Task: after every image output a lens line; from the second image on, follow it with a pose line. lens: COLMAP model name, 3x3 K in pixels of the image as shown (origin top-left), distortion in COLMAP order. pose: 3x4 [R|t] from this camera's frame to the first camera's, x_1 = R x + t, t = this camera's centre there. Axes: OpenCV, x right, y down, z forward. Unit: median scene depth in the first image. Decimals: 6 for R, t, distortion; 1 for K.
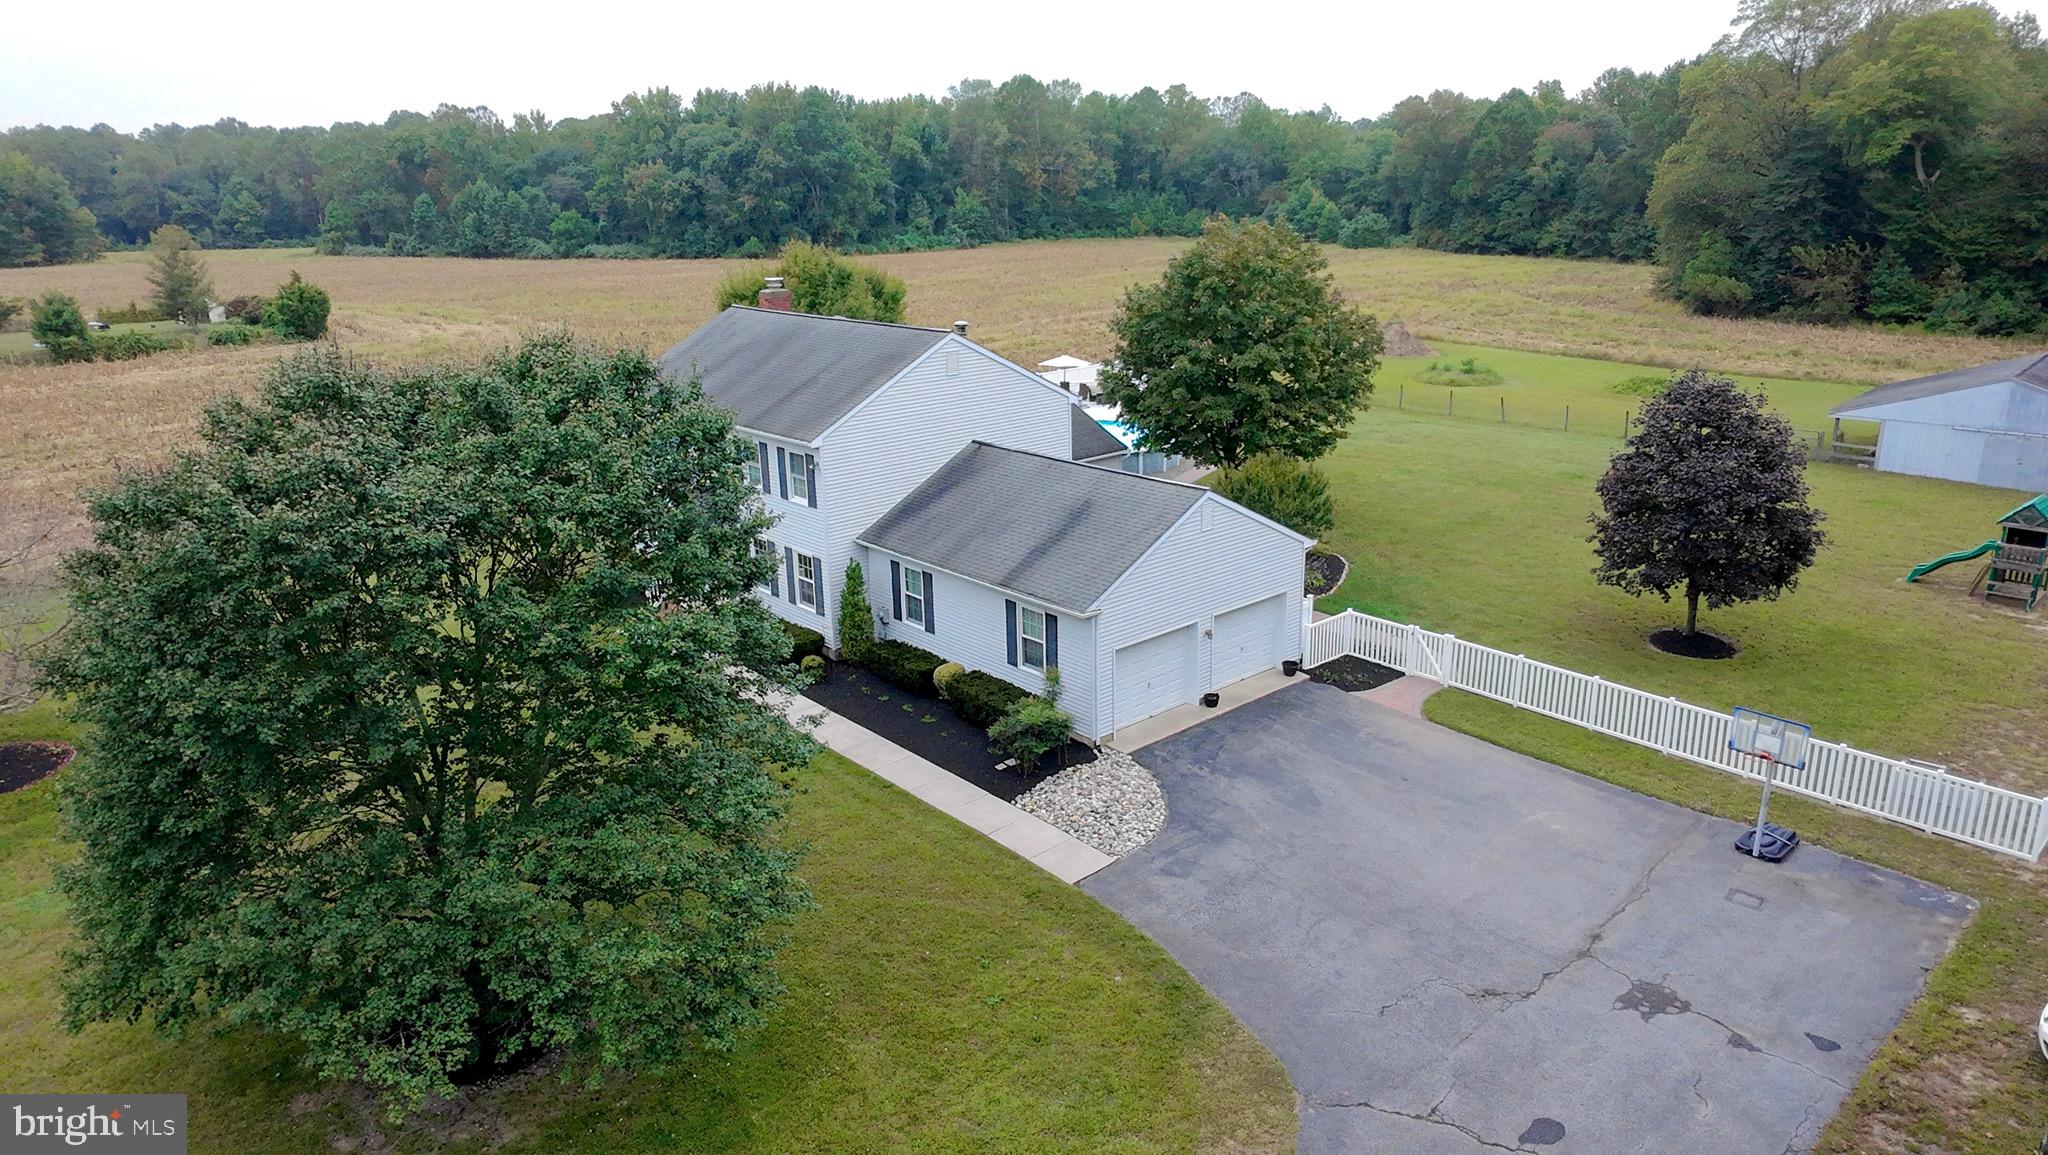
lens RADIAL K [[1312.0, 0, 1024.0], [0, 1312.0, 577.5], [0, 0, 1]] dist [0.013152, -0.005337]
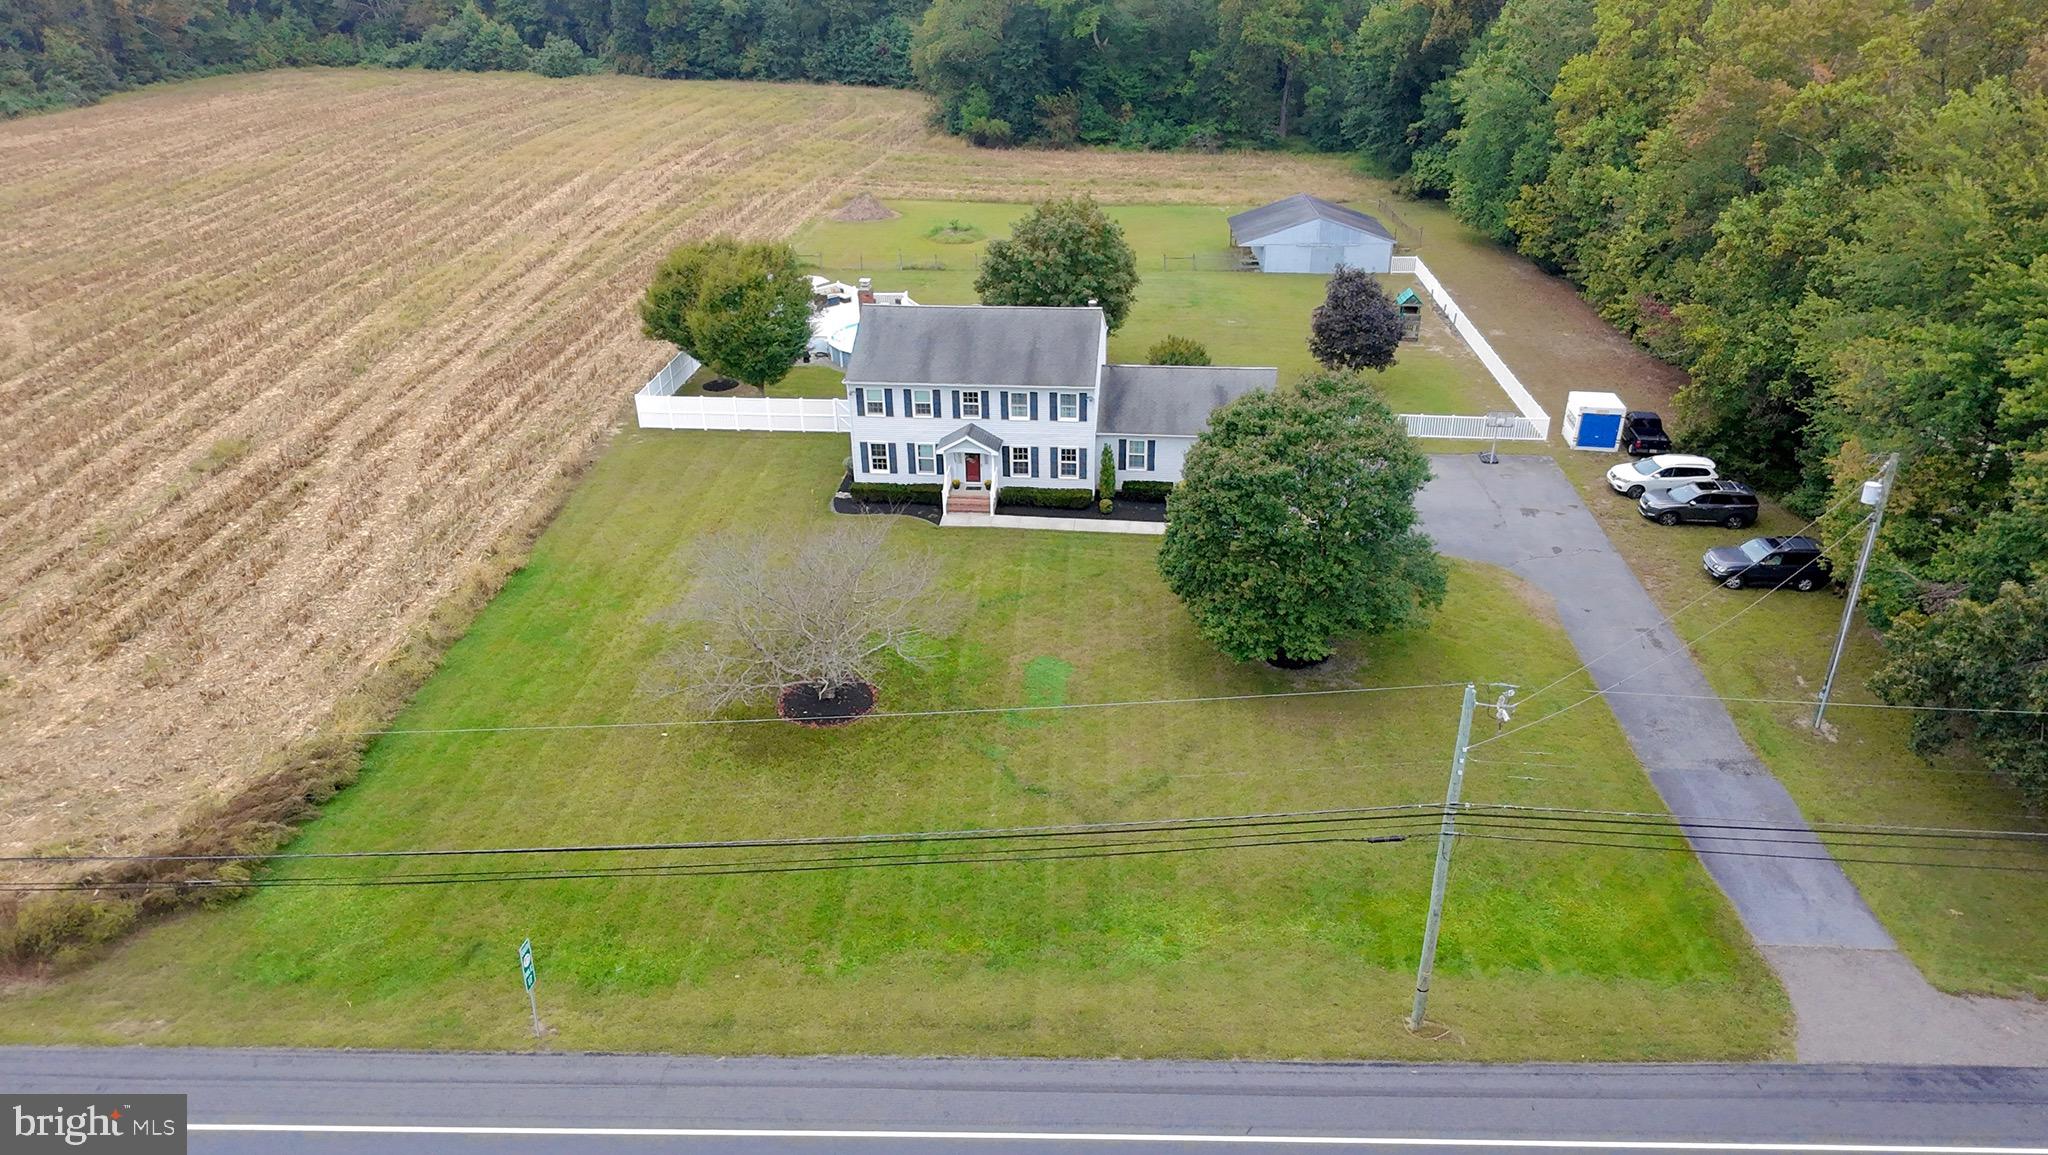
lens RADIAL K [[1312.0, 0, 1024.0], [0, 1312.0, 577.5], [0, 0, 1]] dist [0.013152, -0.005337]
pose [[0.740850, -0.304552, 0.598656, -0.441682], [0.199661, 0.950860, 0.236643, -0.094491], [-0.641308, -0.055789, 0.765253, -0.111808]]
